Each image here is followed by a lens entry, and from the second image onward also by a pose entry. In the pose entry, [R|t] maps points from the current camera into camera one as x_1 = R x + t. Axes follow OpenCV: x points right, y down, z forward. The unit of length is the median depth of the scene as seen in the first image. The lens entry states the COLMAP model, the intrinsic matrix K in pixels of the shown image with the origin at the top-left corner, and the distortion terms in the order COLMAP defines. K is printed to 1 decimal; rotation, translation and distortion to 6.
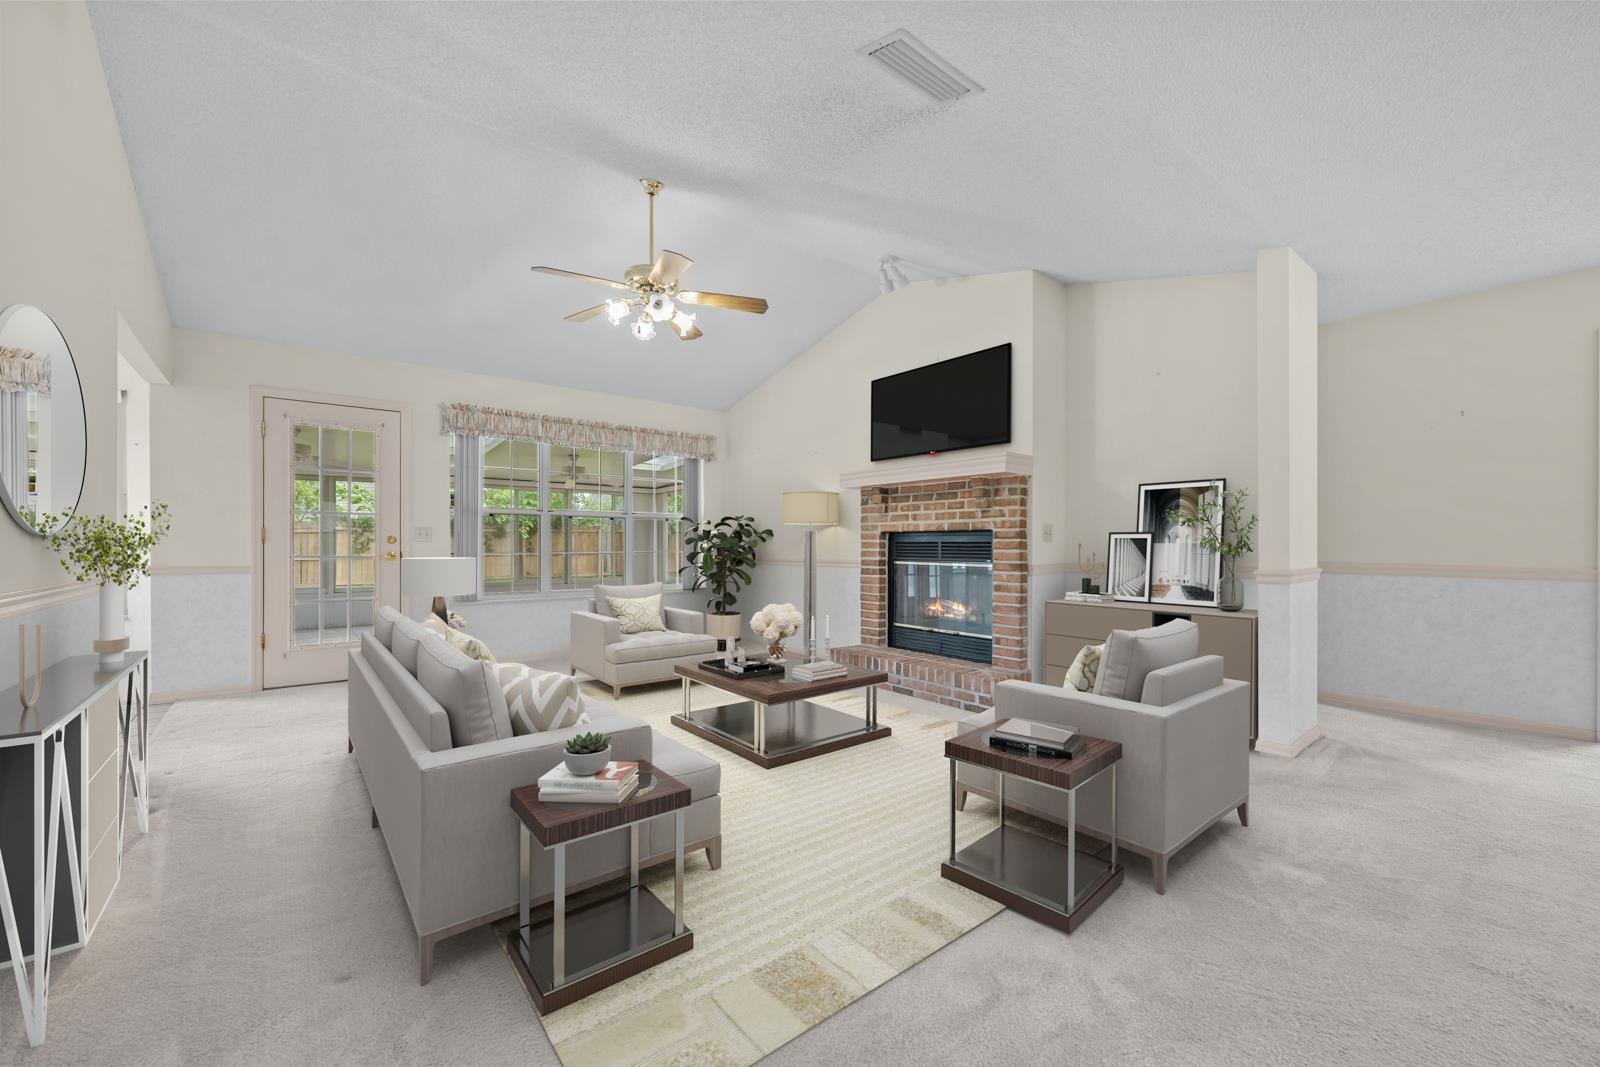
lens RADIAL K [[630.2, 0, 797.4], [0, 630.2, 547.3], [0, 0, 1]] dist [0.000918, -0.003532]
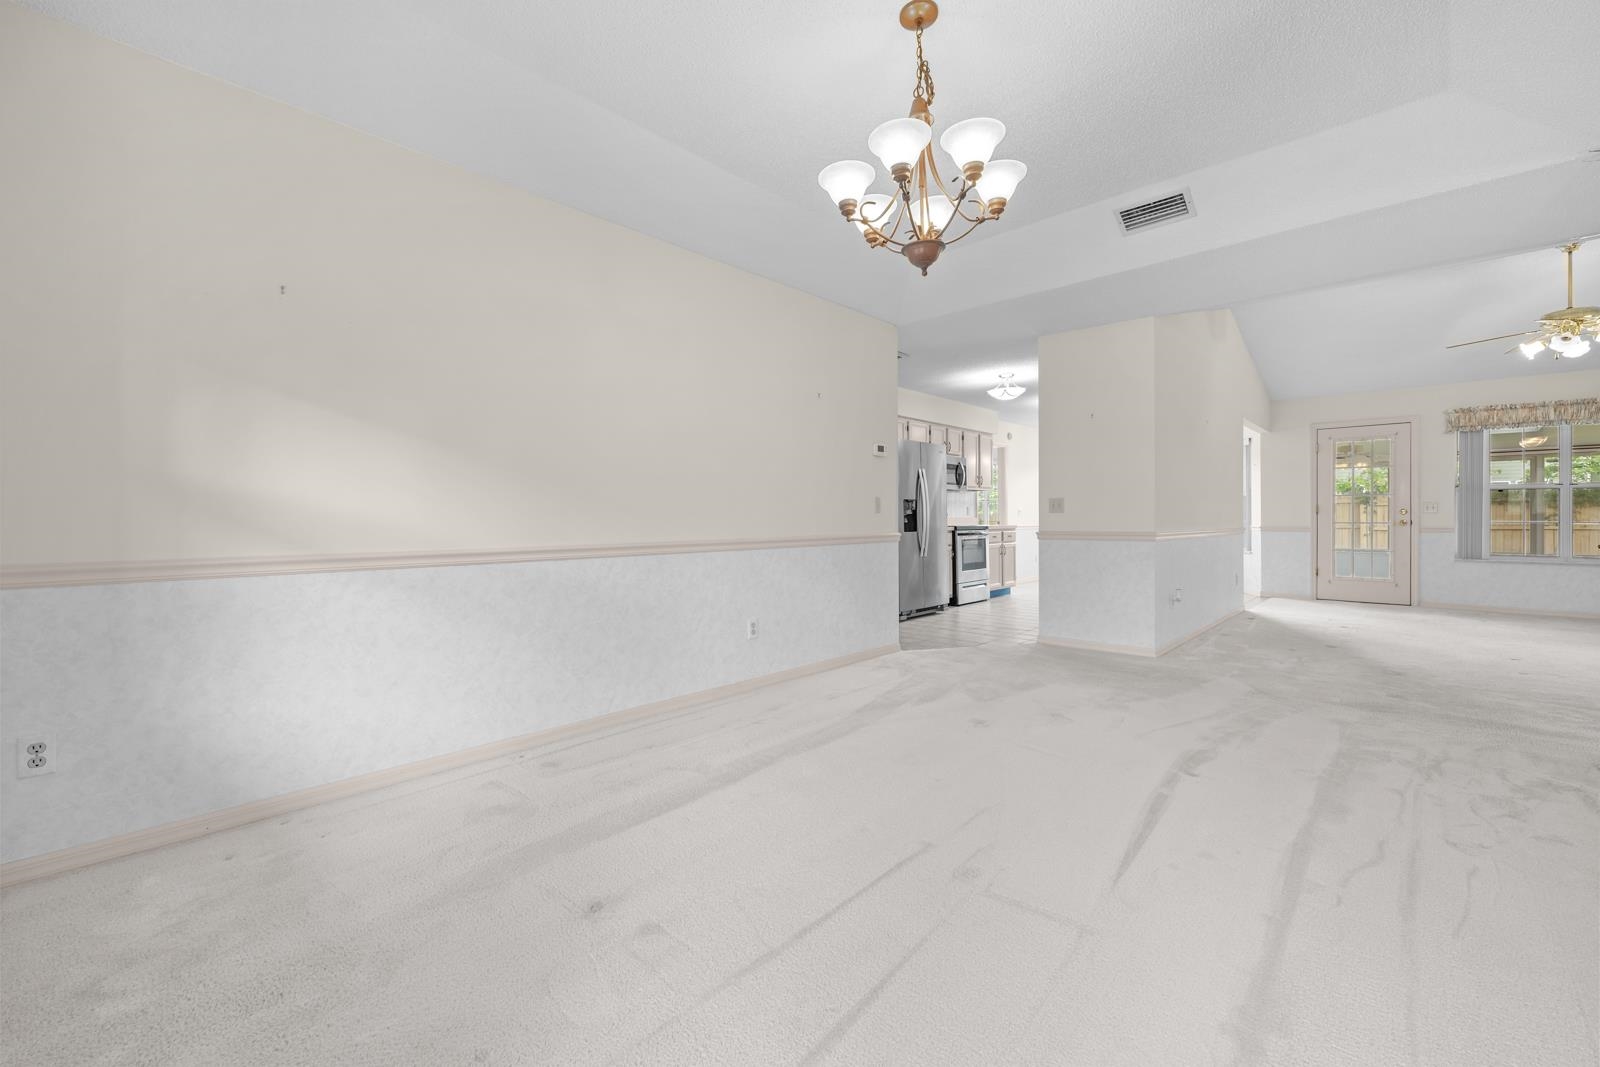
lens RADIAL K [[653.3, 0, 796.4], [0, 653.3, 518.8], [0, 0, 1]] dist [0.001877, 0.000363]
pose [[0.127171, 0.002341, -0.991878, 0.708395], [-0.003805, 0.999991, 0.001873, 0.007318], [0.991873, 0.003536, 0.127179, -0.608036]]
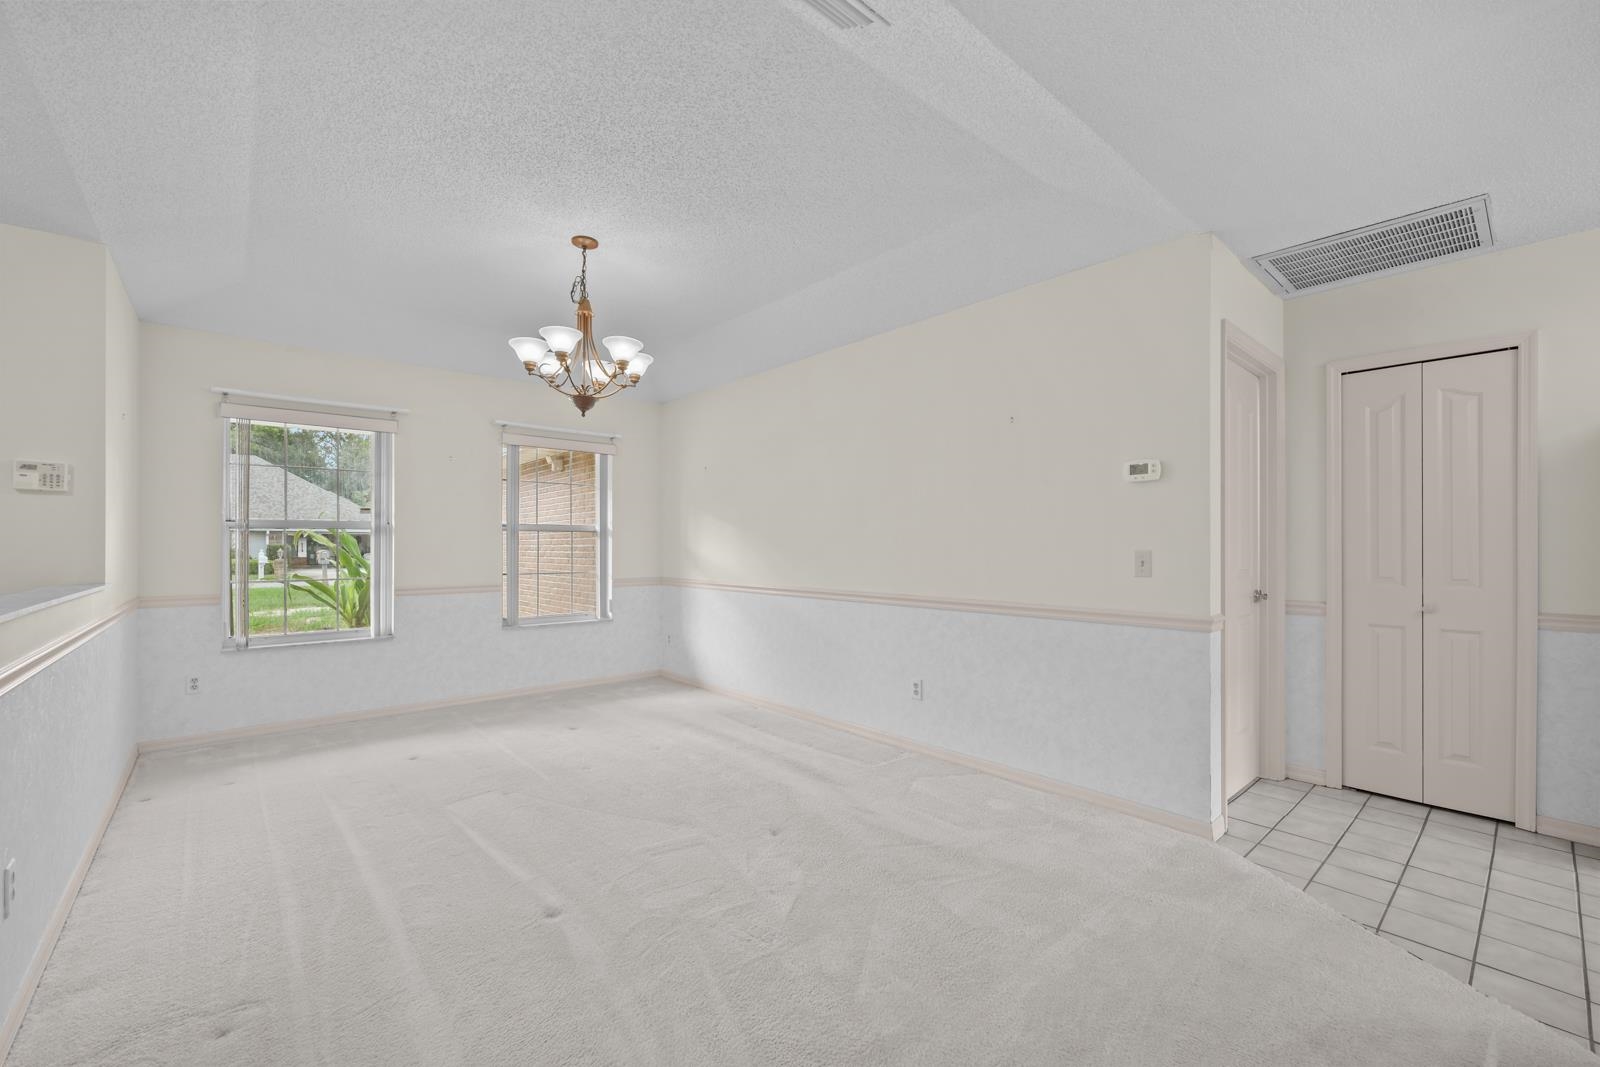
lens RADIAL K [[655.6, 0, 805.8], [0, 655.6, 541.7], [0, 0, 1]] dist [0.000032, 0.000198]
pose [[-0.999345, -0.001036, -0.036166, 0.050810], [-0.001108, 0.999997, 0.001977, -0.034027], [0.036164, 0.002016, -0.999344, 0.238258]]
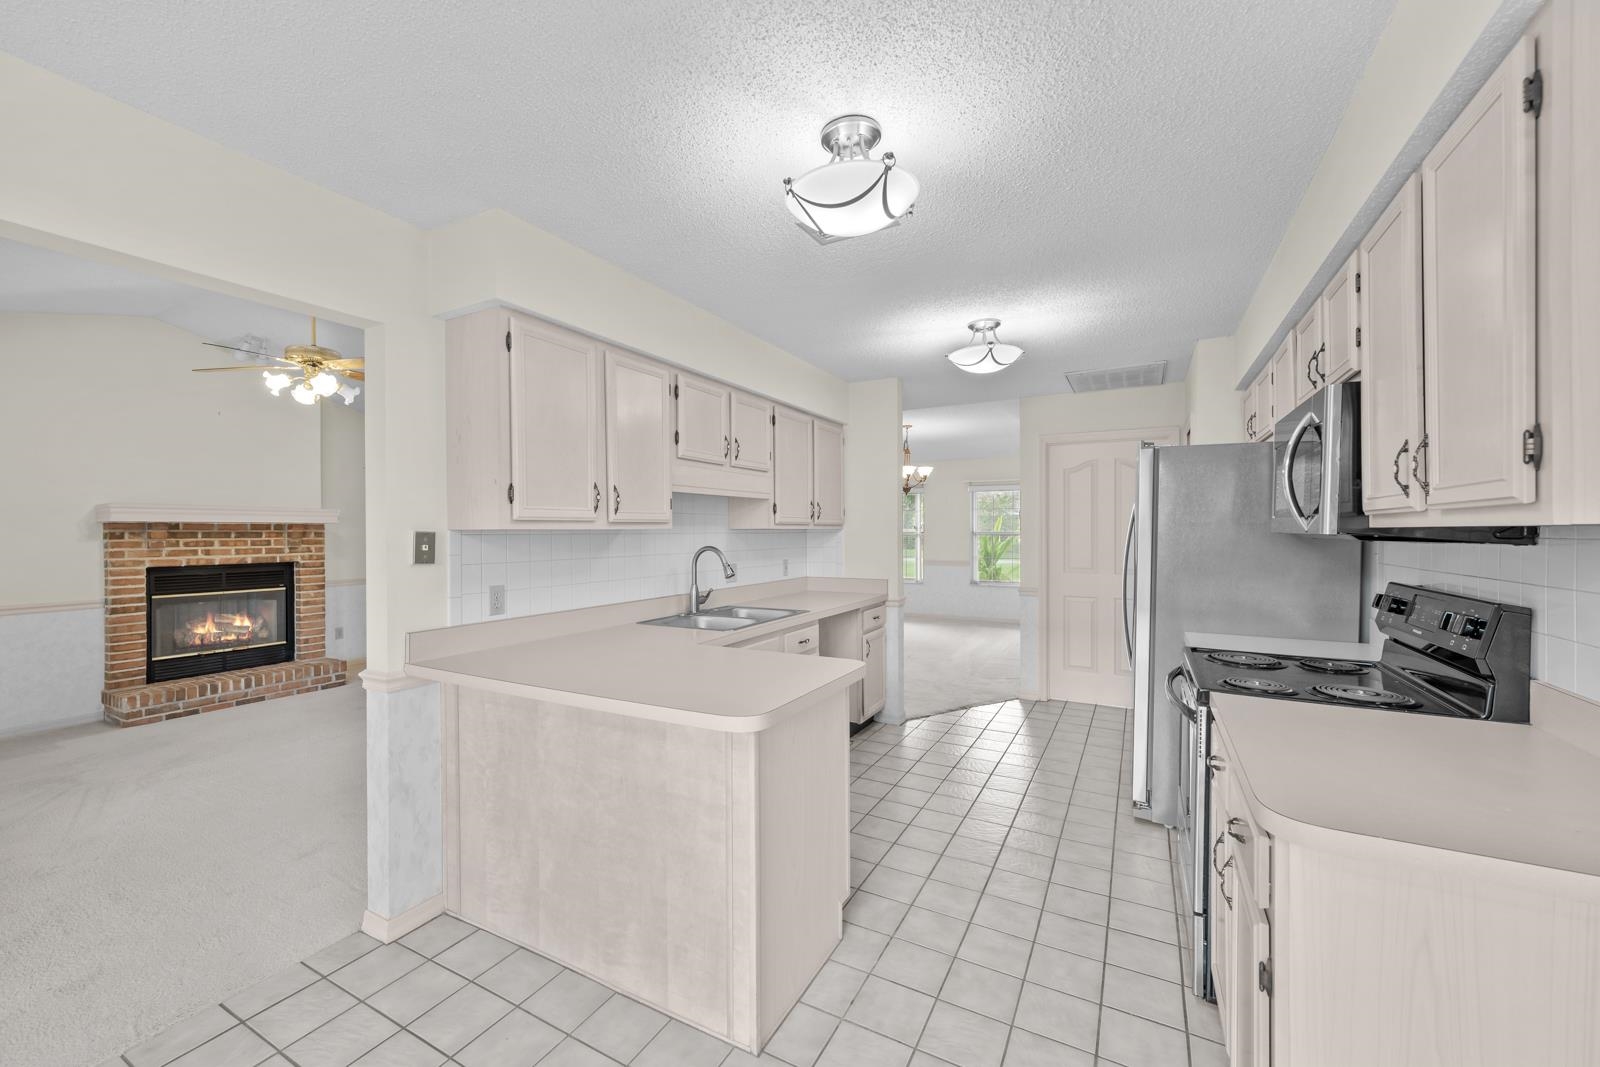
lens RADIAL K [[637.1, 0, 781.7], [0, 637.1, 534.2], [0, 0, 1]] dist [0.002115, 0.000317]
pose [[-0.370104, -0.003237, 0.928985, -1.211434], [0.010663, 0.999913, 0.007733, -0.076798], [-0.928929, 0.012767, -0.370038, 0.476046]]
